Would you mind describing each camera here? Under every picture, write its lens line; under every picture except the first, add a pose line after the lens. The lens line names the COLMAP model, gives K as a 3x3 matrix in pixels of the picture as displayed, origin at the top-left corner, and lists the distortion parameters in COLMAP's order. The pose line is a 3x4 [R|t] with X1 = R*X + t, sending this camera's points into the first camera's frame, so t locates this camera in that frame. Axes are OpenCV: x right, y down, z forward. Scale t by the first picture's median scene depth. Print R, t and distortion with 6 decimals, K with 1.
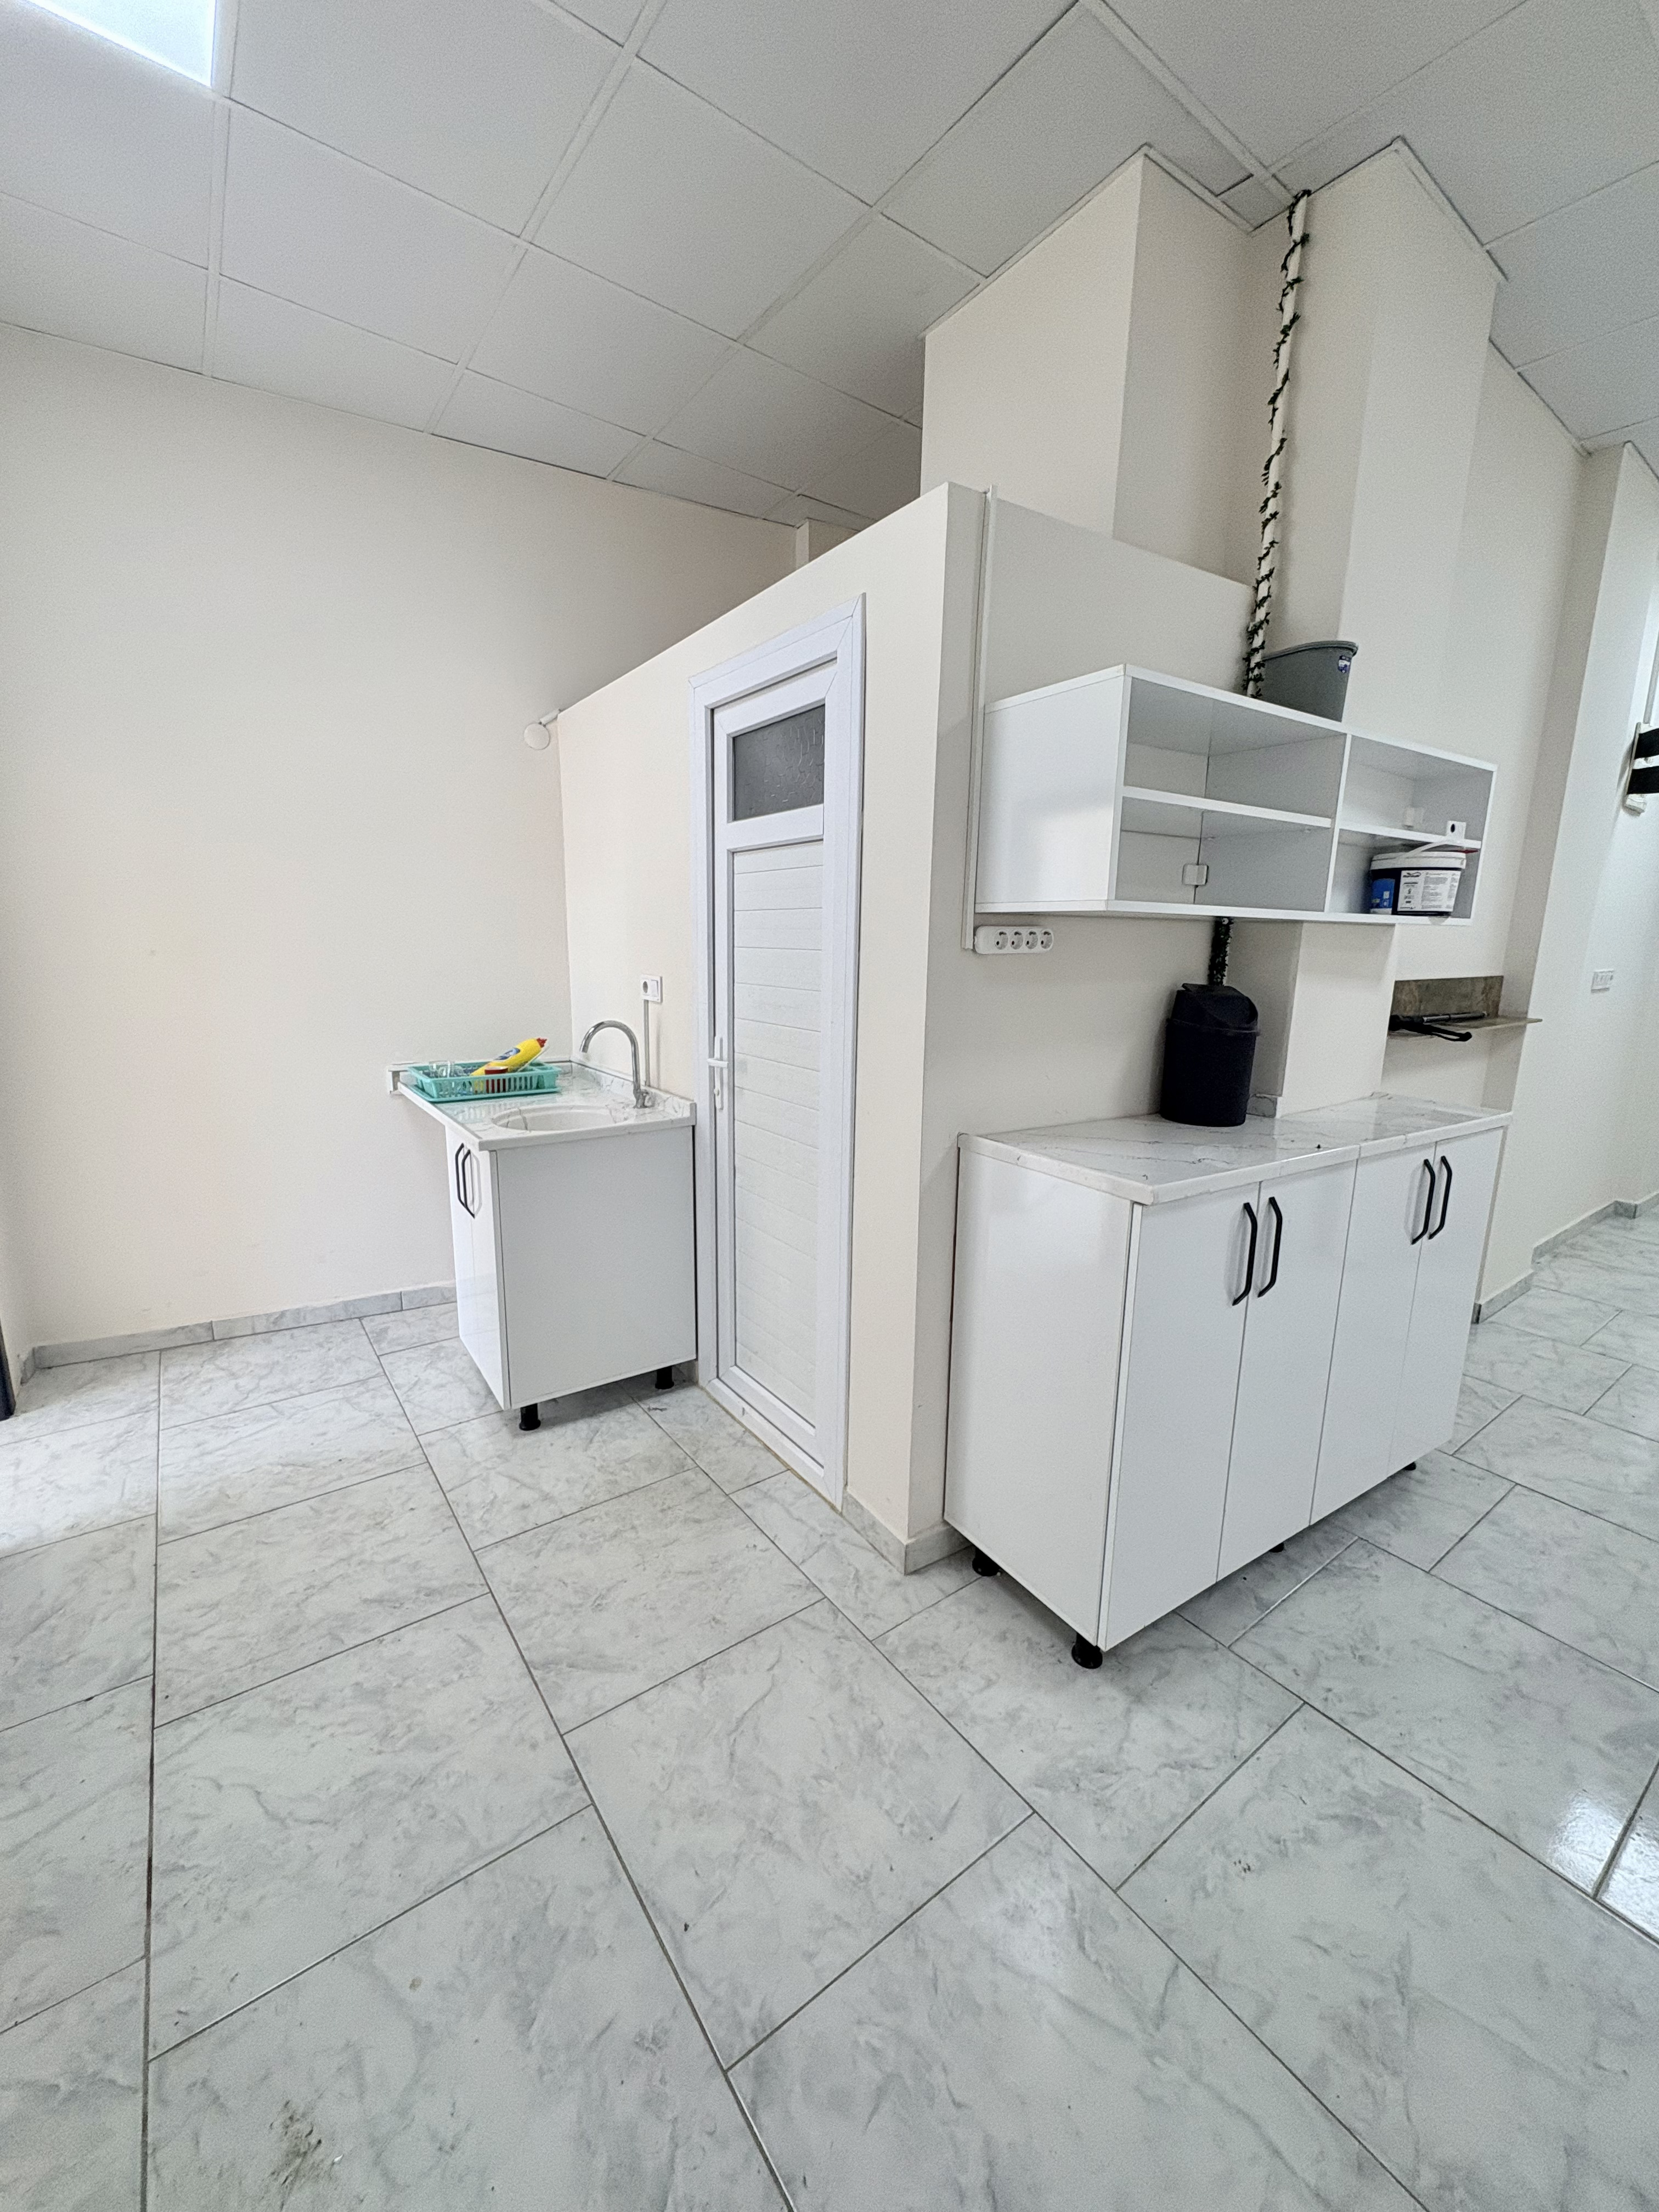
lens RADIAL K [[885.7, 0, 829.5], [0, 885.7, 1106.0], [0, 0, 1]] dist [-0.000709, -0.000484]
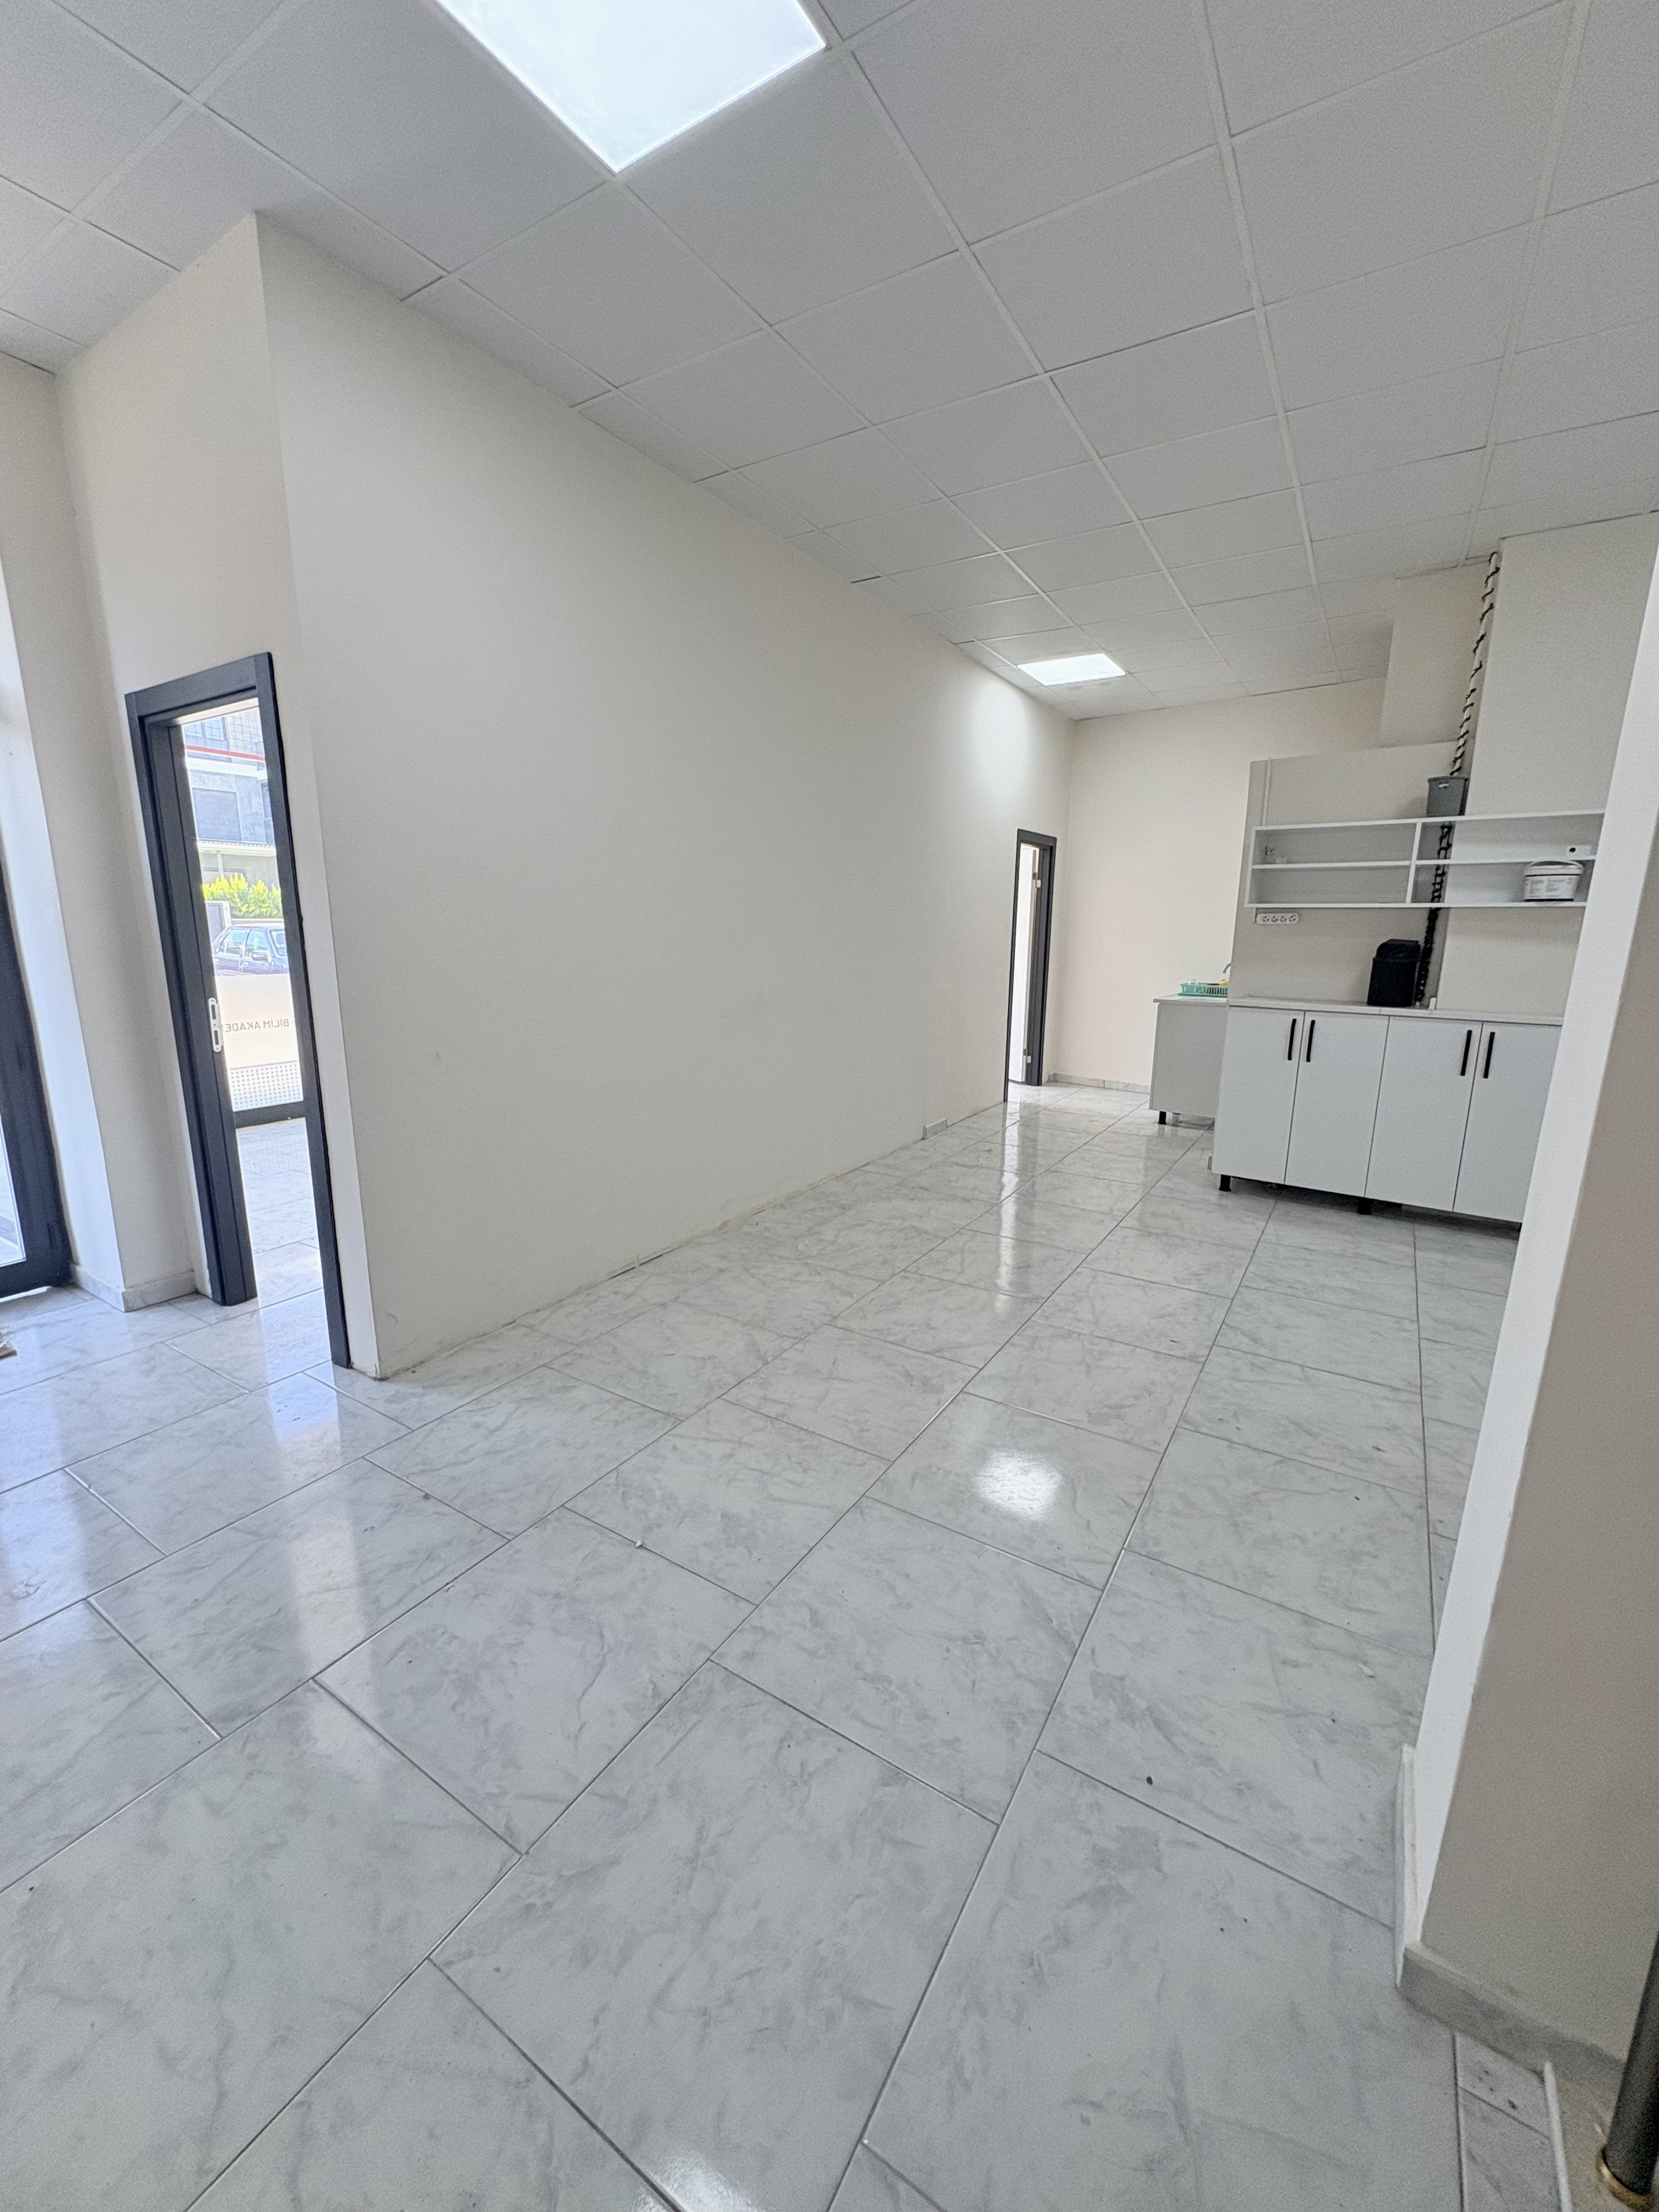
lens RADIAL K [[883.5, 0, 831.1], [0, 883.5, 1105.5], [0, 0, 1]] dist [0.000744, -0.000011]
pose [[0.366435, 0.174528, -0.913928, 1.820156], [-0.177009, 0.977388, 0.115676, 0.228238], [0.913451, 0.119386, 0.389043, -0.923892]]
